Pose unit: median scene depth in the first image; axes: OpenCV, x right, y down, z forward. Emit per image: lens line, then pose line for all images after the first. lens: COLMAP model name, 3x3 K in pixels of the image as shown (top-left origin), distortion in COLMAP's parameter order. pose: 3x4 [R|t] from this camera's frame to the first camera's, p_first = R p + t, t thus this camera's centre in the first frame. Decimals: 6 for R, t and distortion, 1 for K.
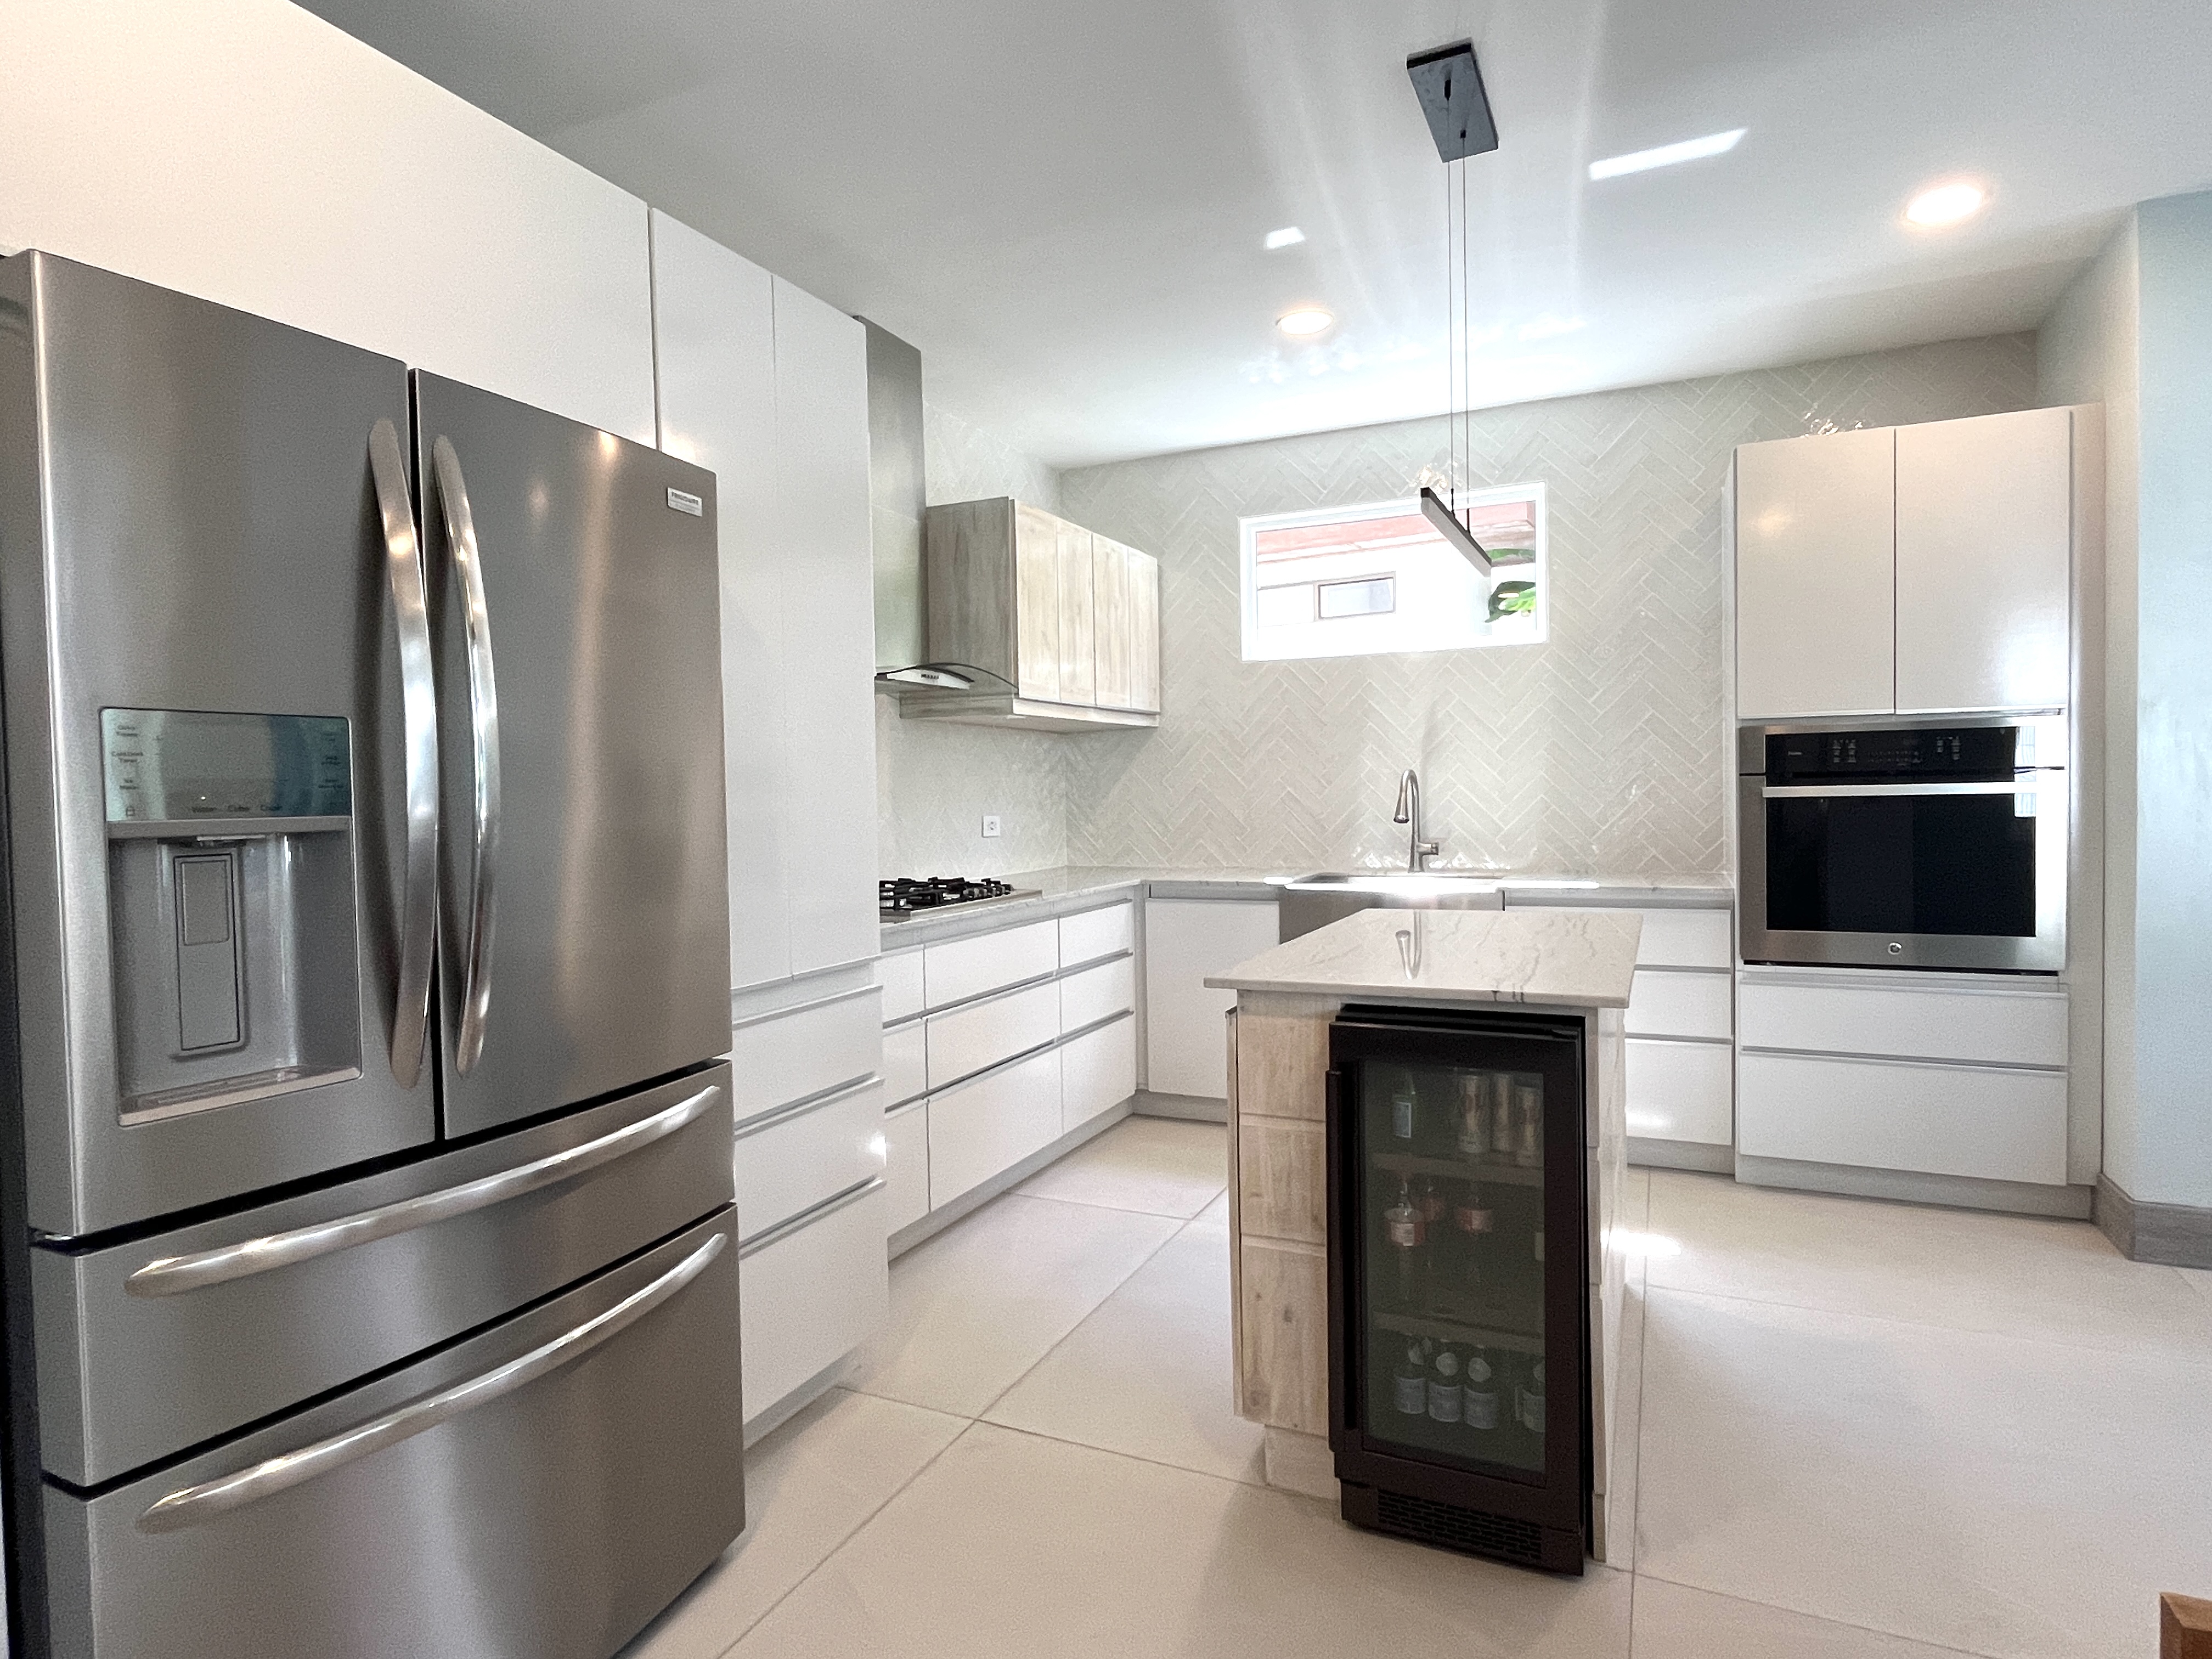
lens RADIAL K [[1178.6, 0, 1111.0], [0, 1178.6, 819.3], [0, 0, 1]] dist [-0.002908, -0.000503]
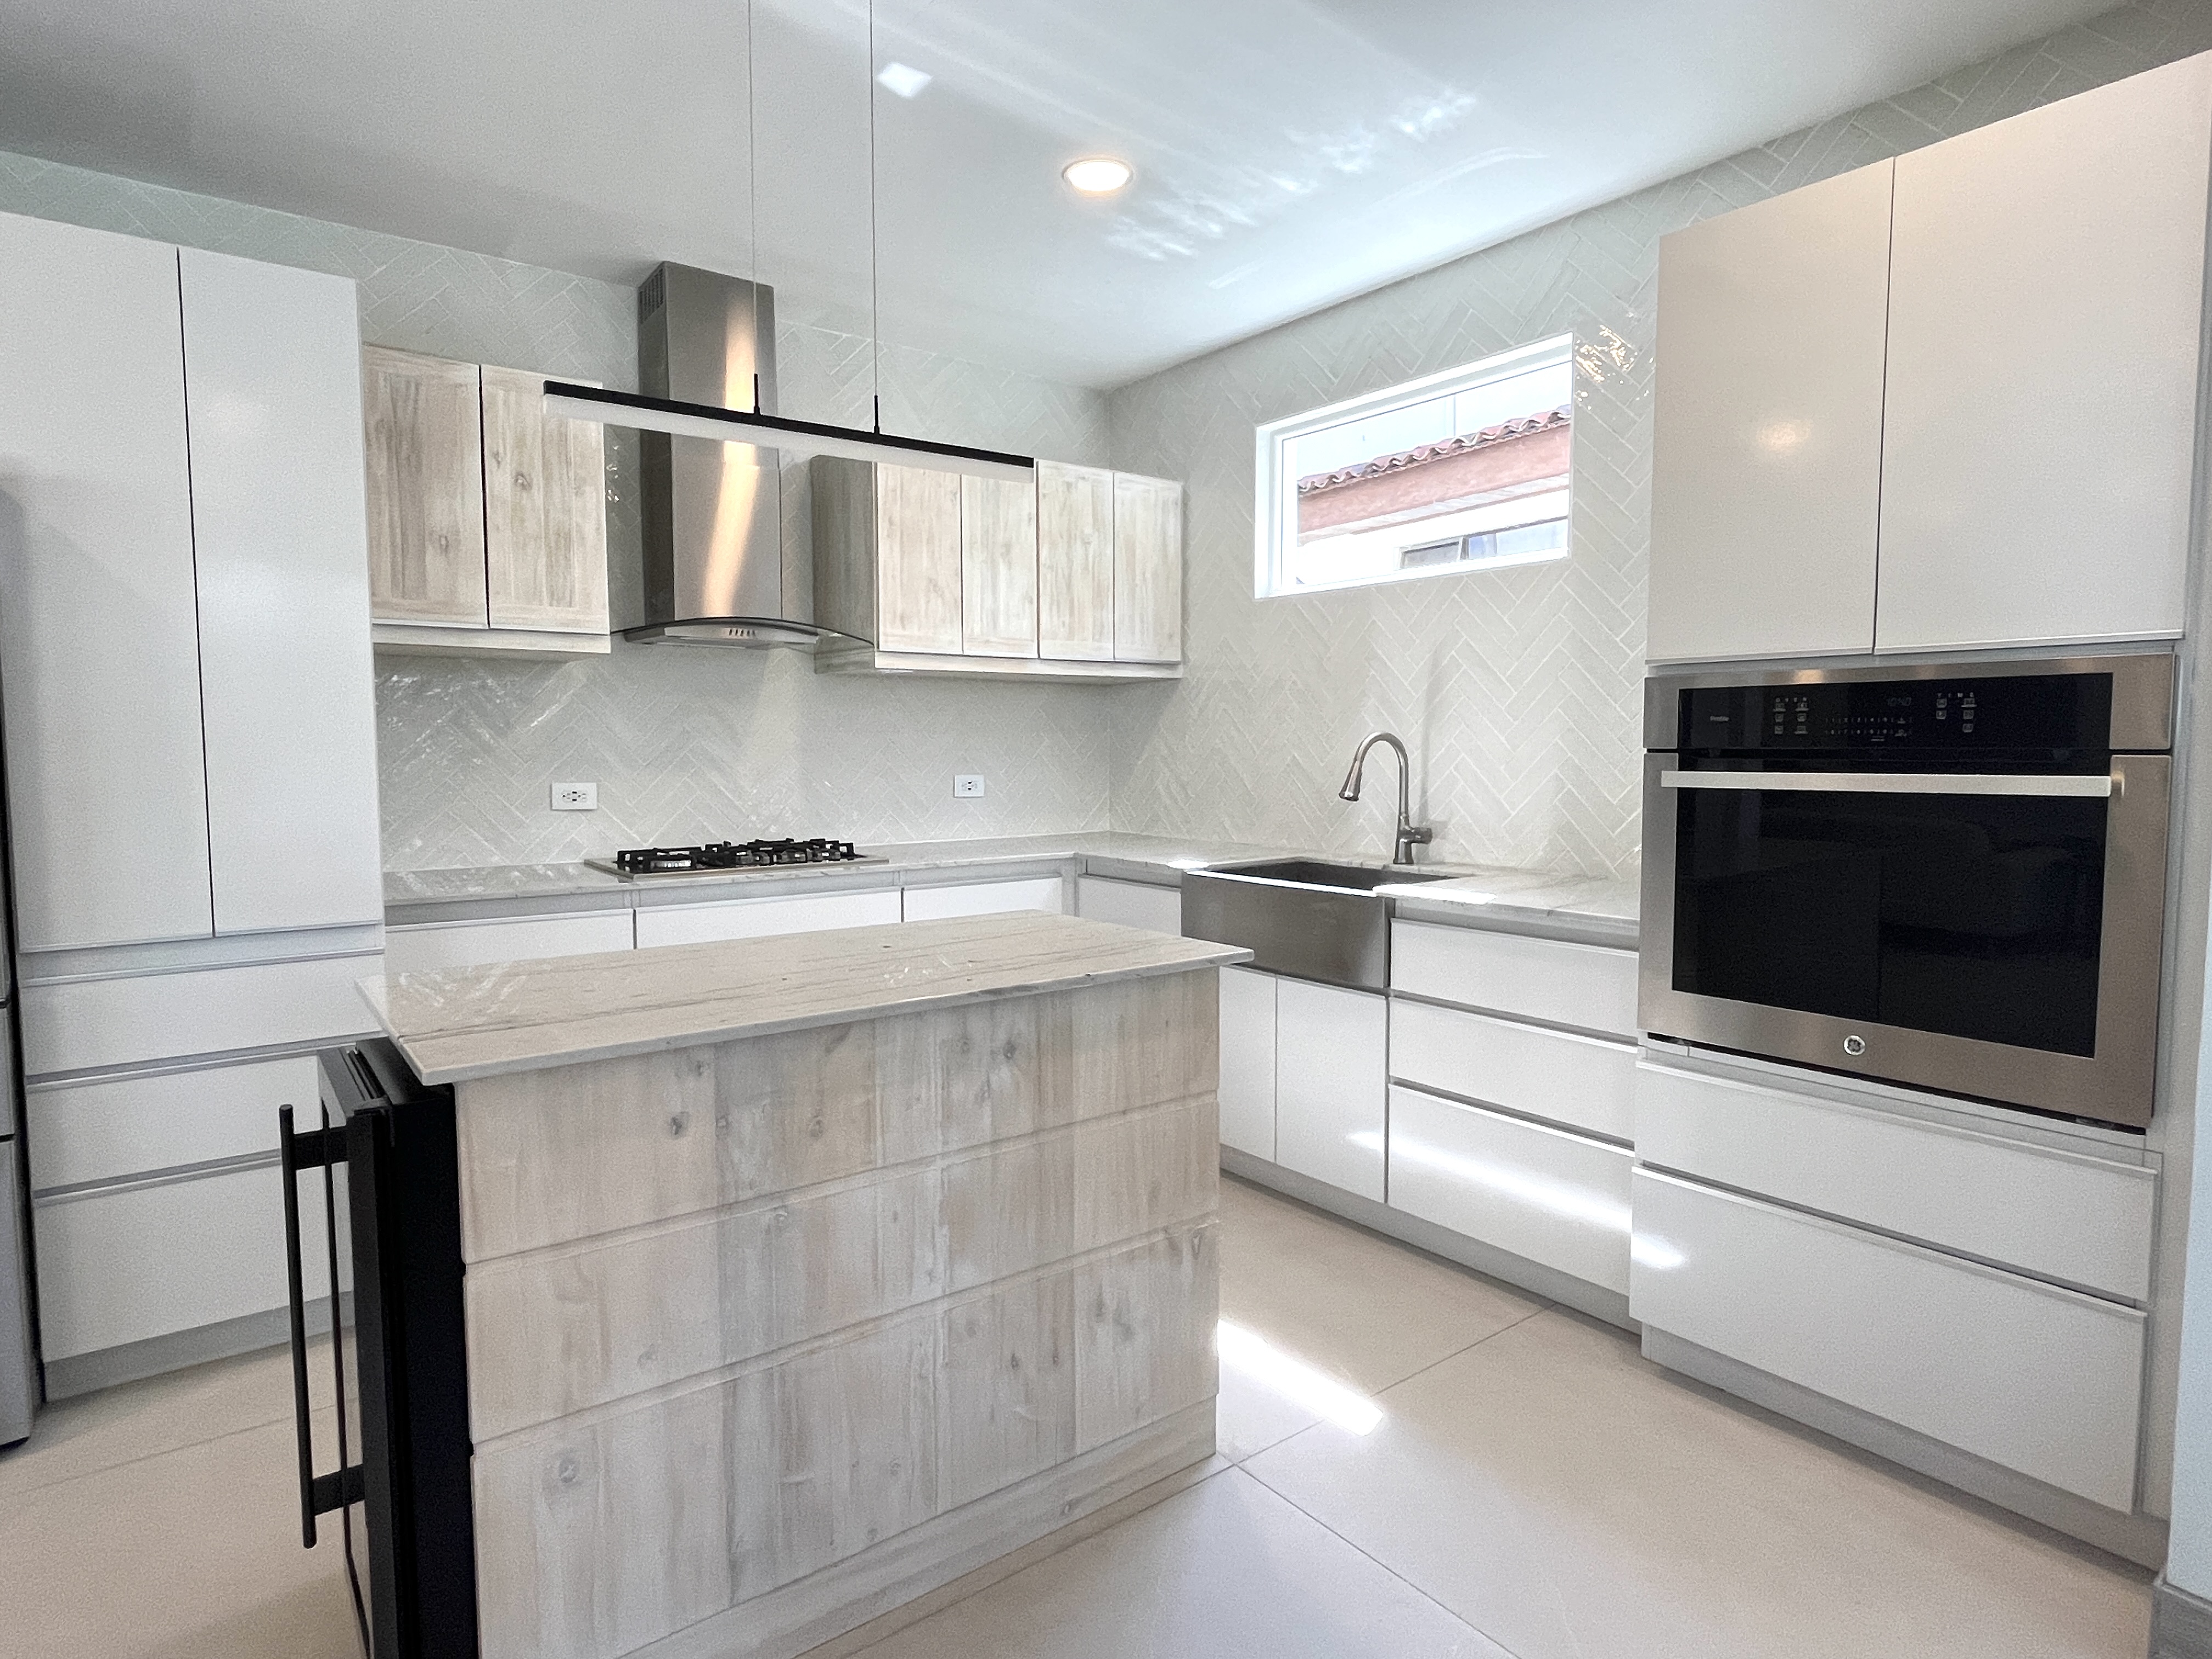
lens RADIAL K [[1178.6, 0, 1111.0], [0, 1178.6, 819.3], [0, 0, 1]] dist [-0.002908, -0.000503]
pose [[0.886325, 0.047557, -0.460615, 0.565870], [-0.026560, 0.998296, 0.051963, -0.025371], [0.462301, -0.033822, 0.886078, 0.277405]]
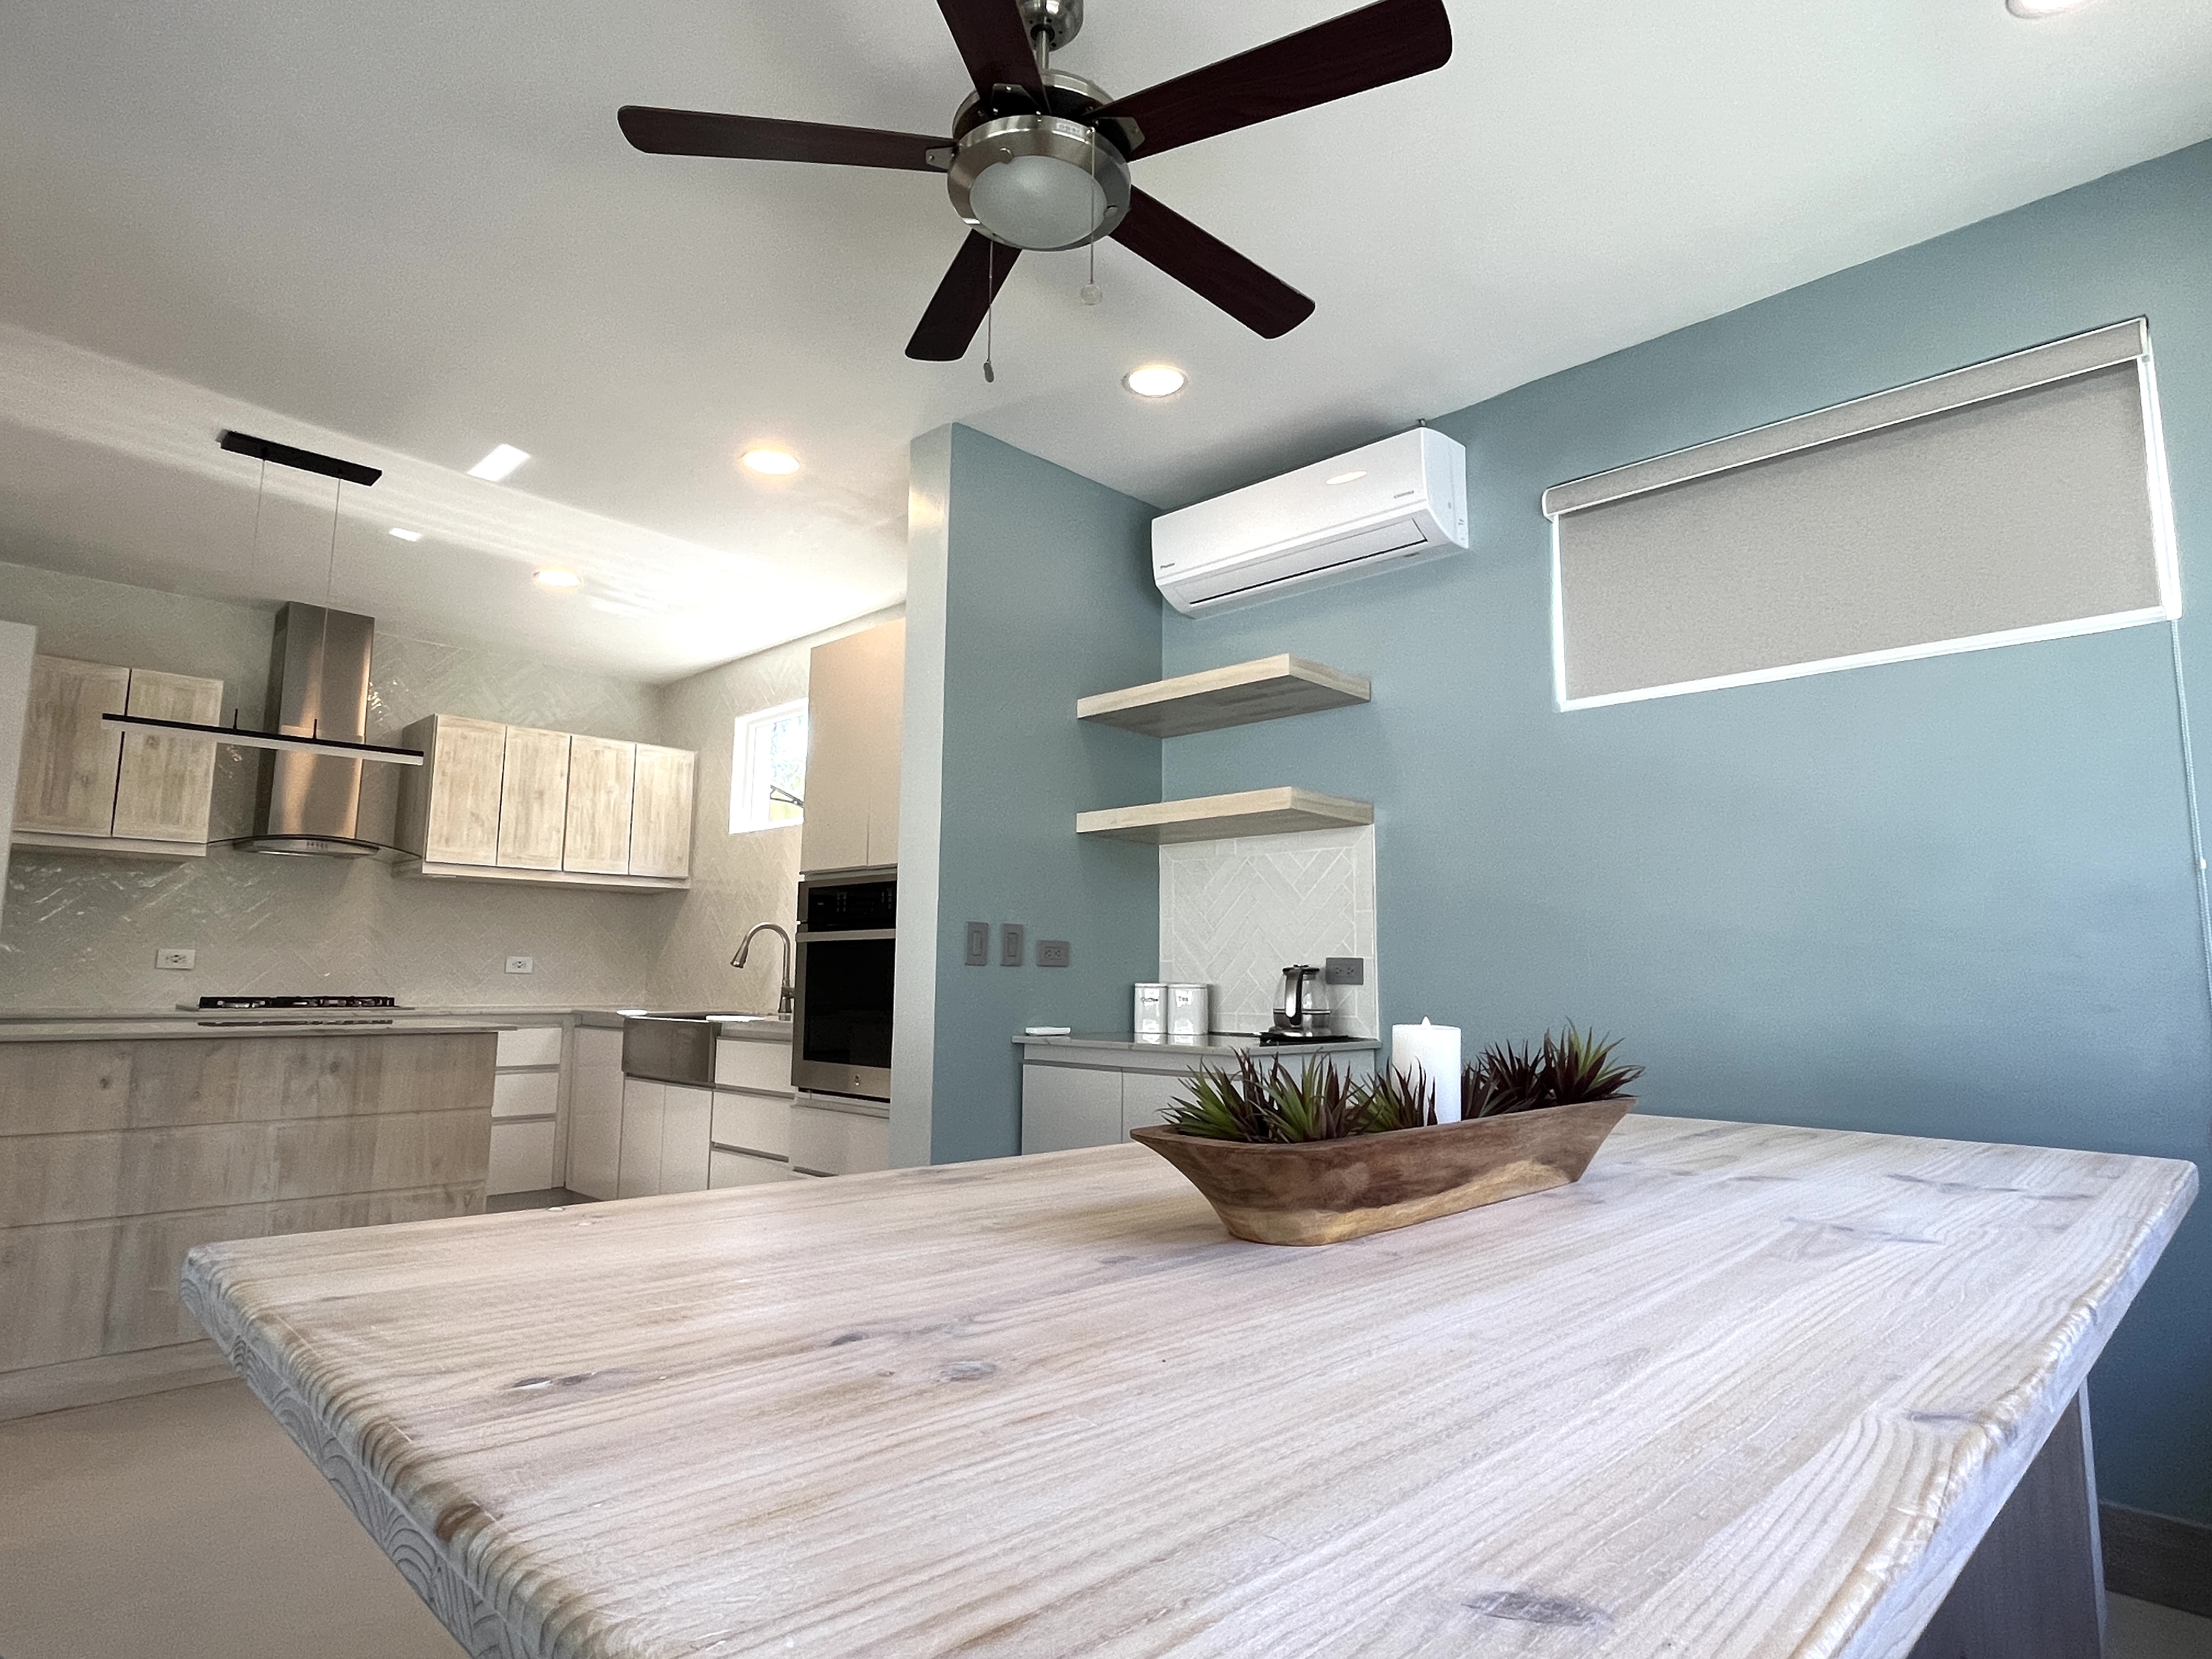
lens RADIAL K [[1184.6, 0, 1099.6], [0, 1184.6, 836.0], [0, 0, 1]] dist [-0.004350, 0.000795]
pose [[0.940027, -0.011951, -0.340891, 1.195159], [-0.037501, 0.989707, -0.138108, 0.027281], [0.339033, 0.142609, 0.929903, 0.009148]]
